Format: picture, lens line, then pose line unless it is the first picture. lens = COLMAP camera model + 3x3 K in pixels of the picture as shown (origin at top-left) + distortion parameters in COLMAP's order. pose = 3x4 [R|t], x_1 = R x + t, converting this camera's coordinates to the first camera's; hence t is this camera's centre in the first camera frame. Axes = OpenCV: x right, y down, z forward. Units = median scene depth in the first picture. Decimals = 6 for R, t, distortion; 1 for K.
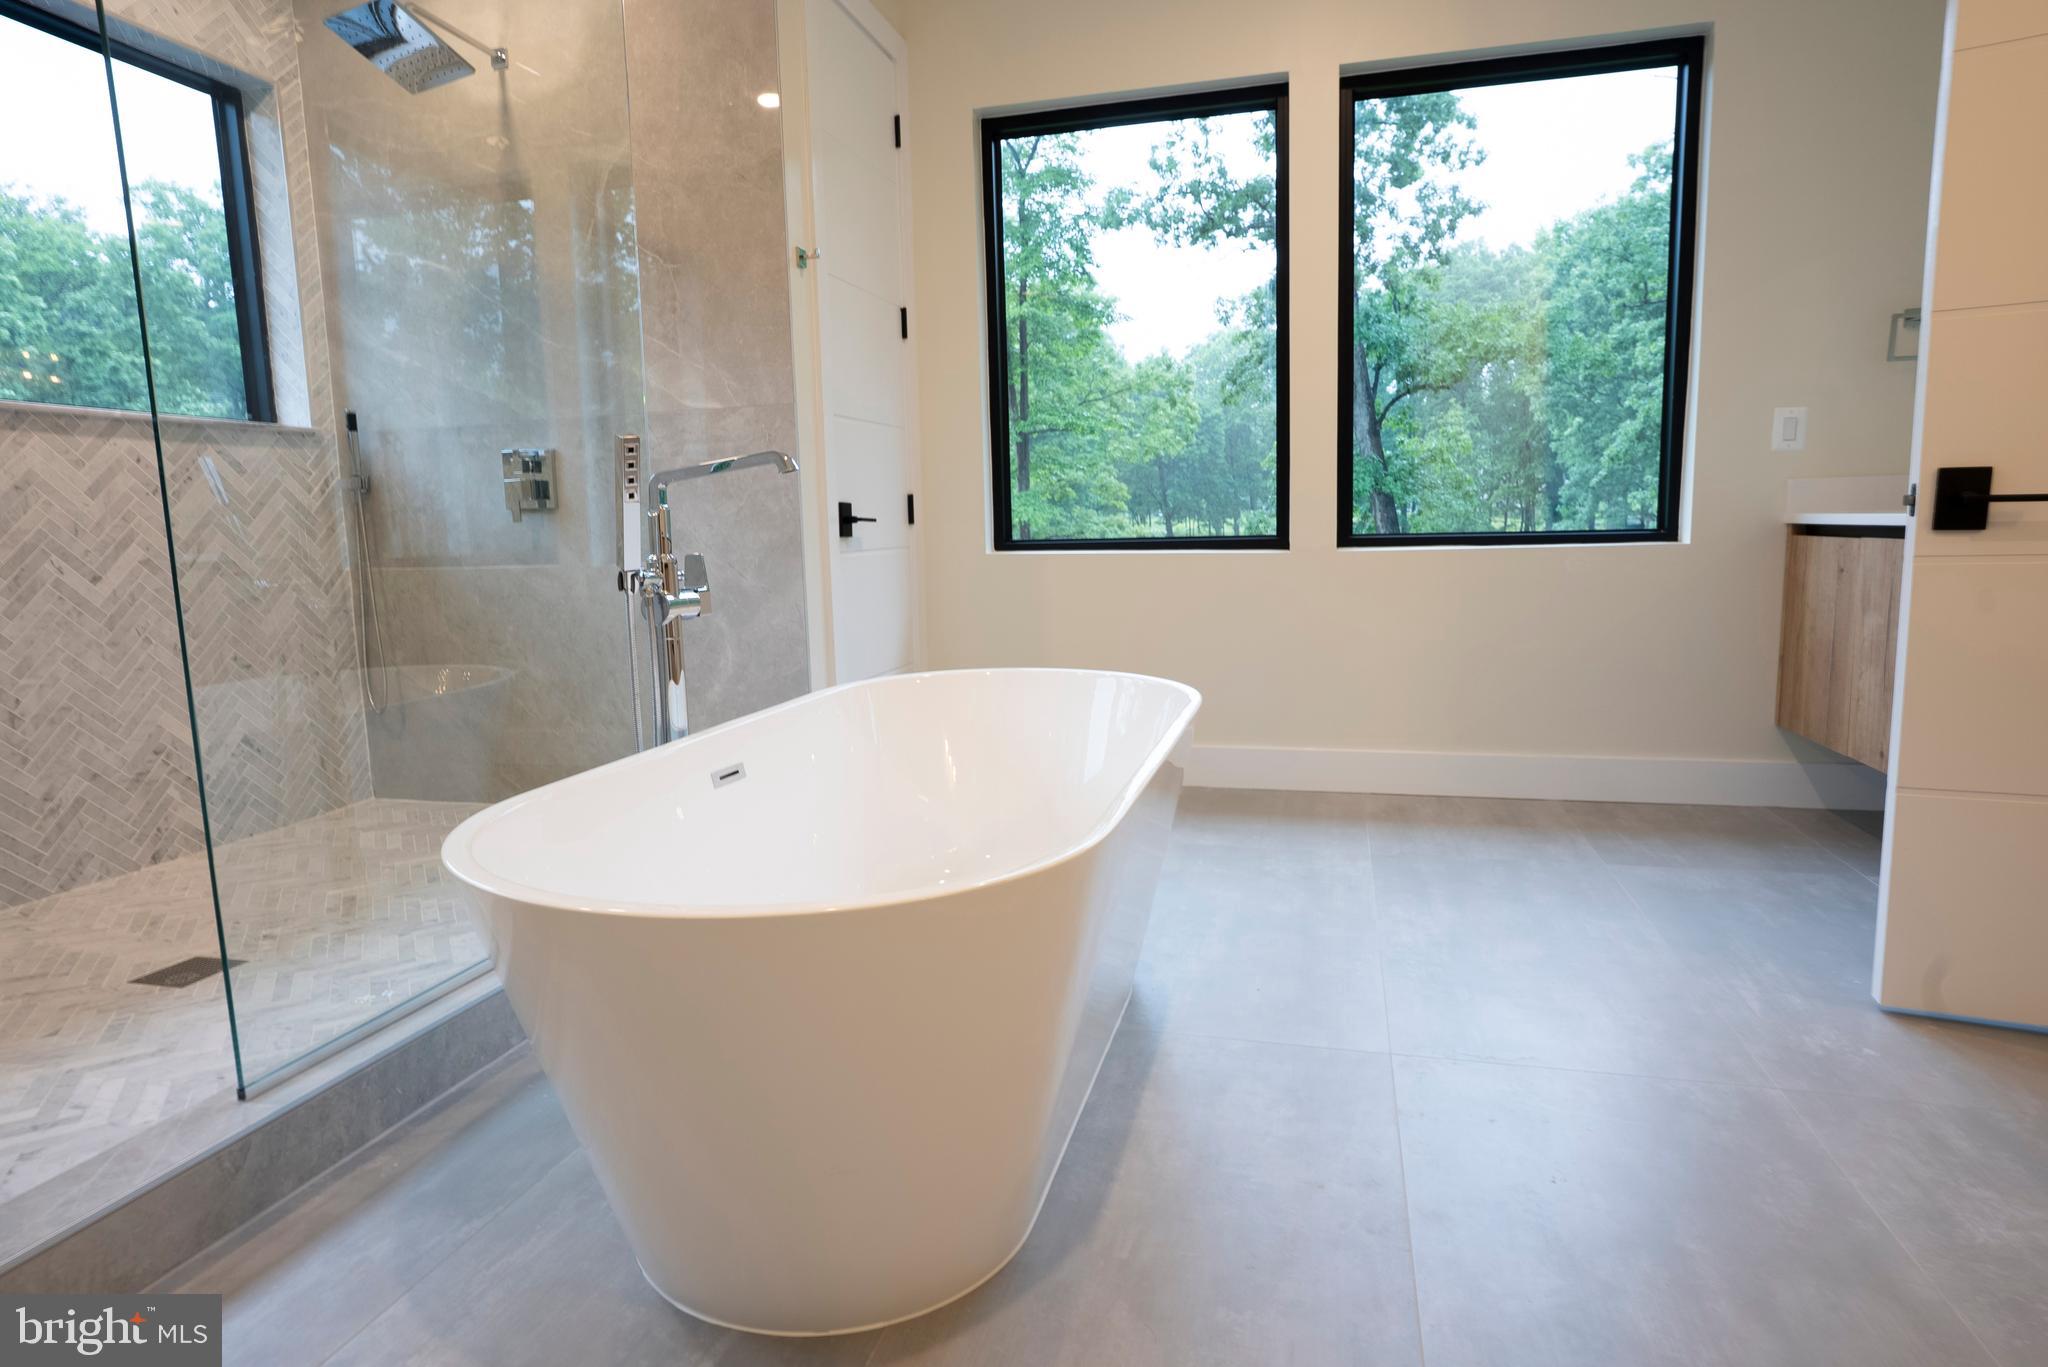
lens RADIAL K [[1117.7, 0, 1015.7], [0, 1117.7, 677.6], [0, 0, 1]] dist [-0.005100, 0.002267]
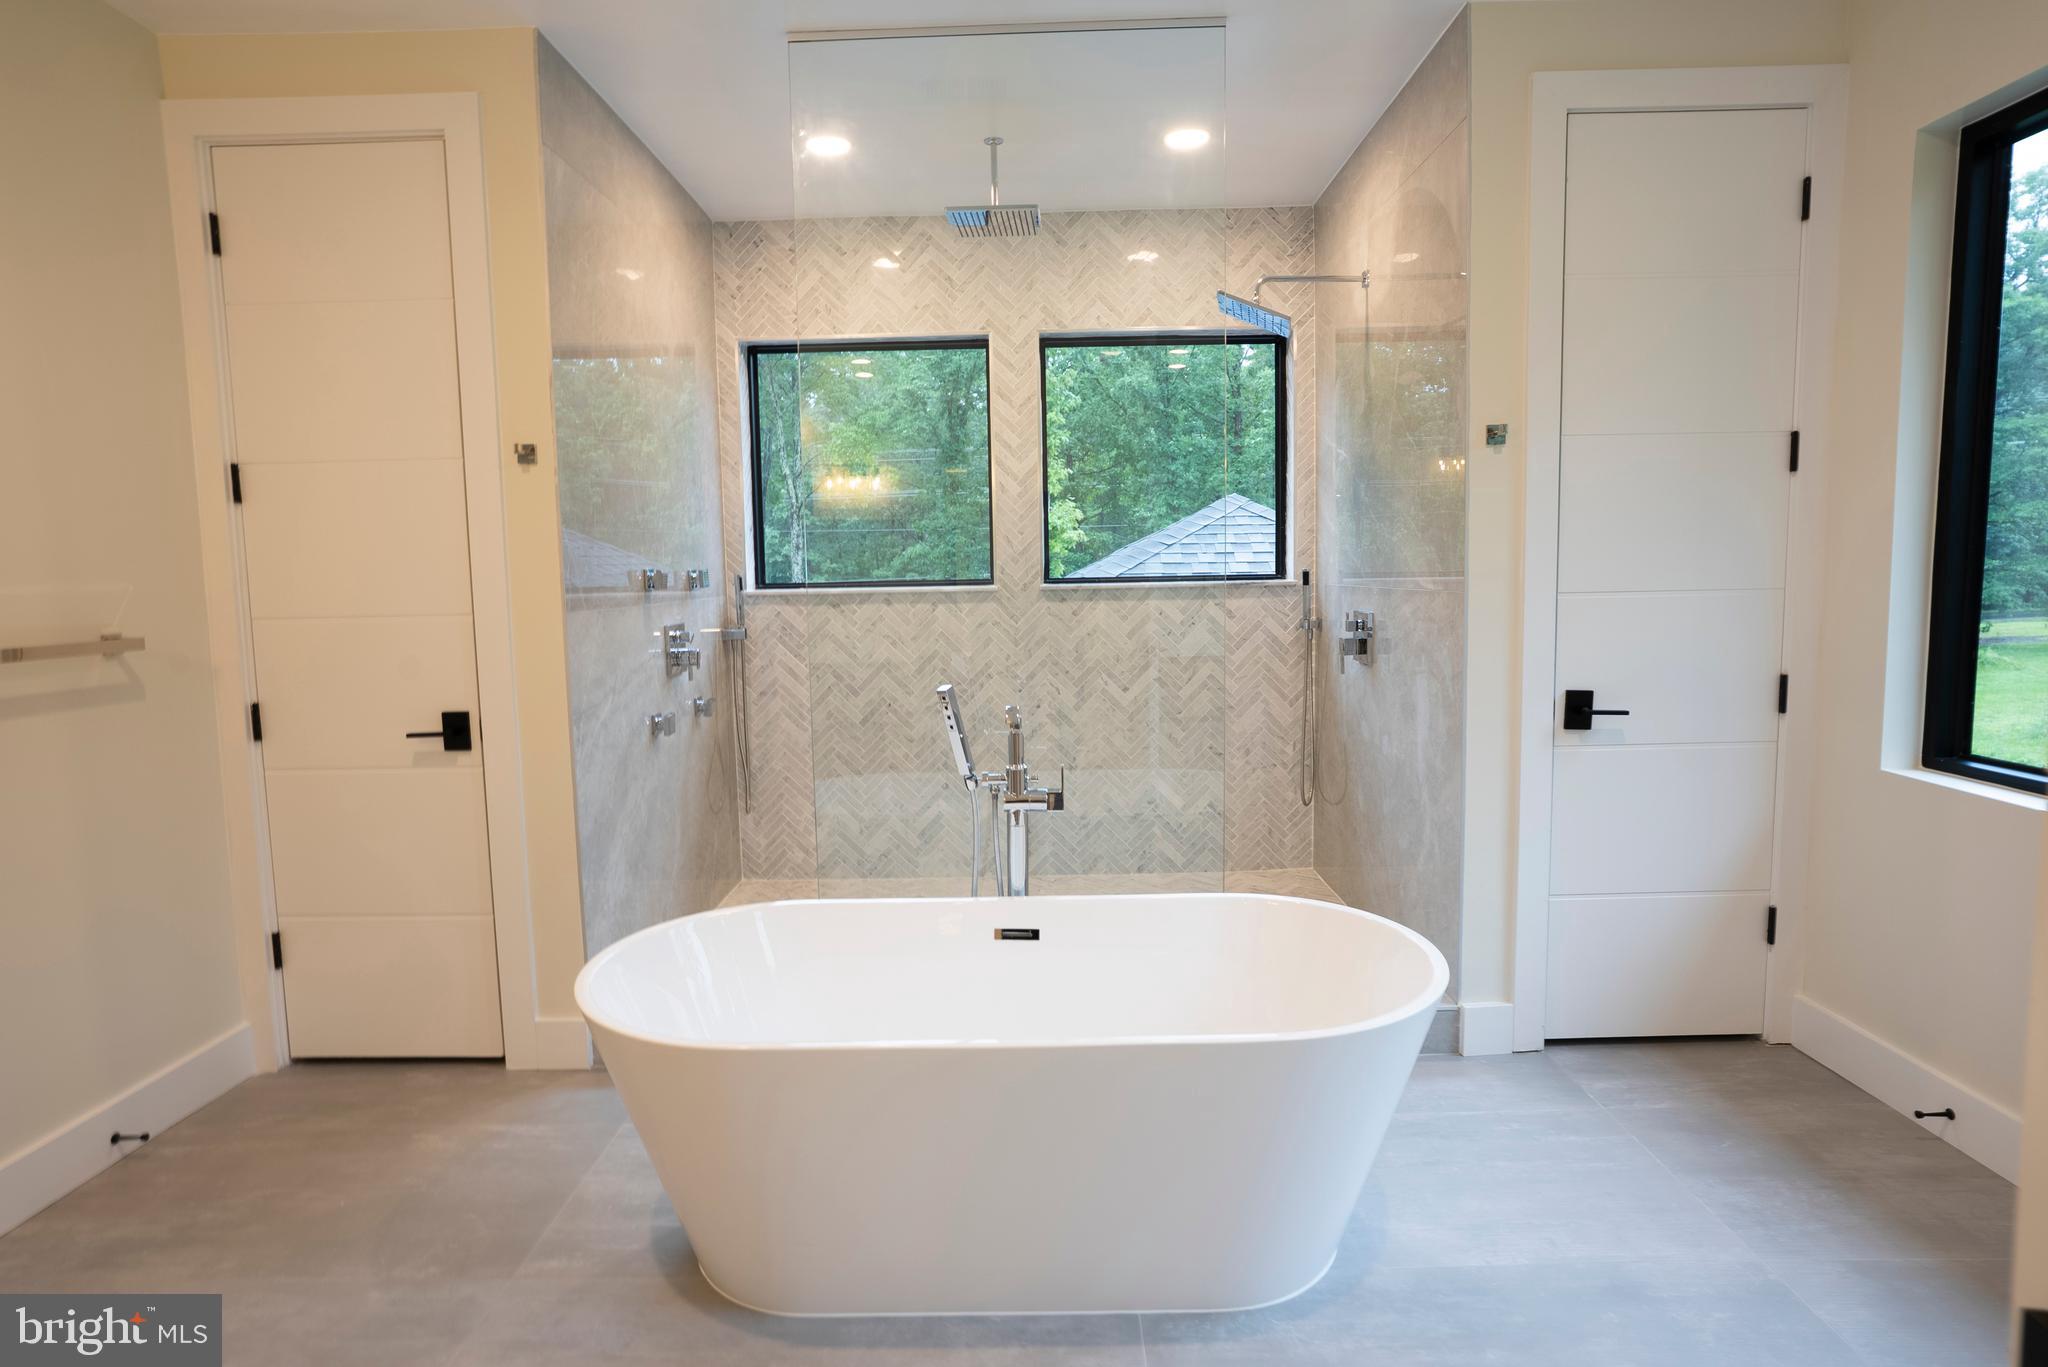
lens RADIAL K [[1117.7, 0, 1013.3], [0, 1117.7, 689.2], [0, 0, 1]] dist [-0.005100, 0.002267]
pose [[0.272766, 0.125417, -0.953871, 0.614648], [-0.119388, 0.988216, 0.095793, -0.208098], [0.954644, 0.087752, 0.284525, 0.366838]]
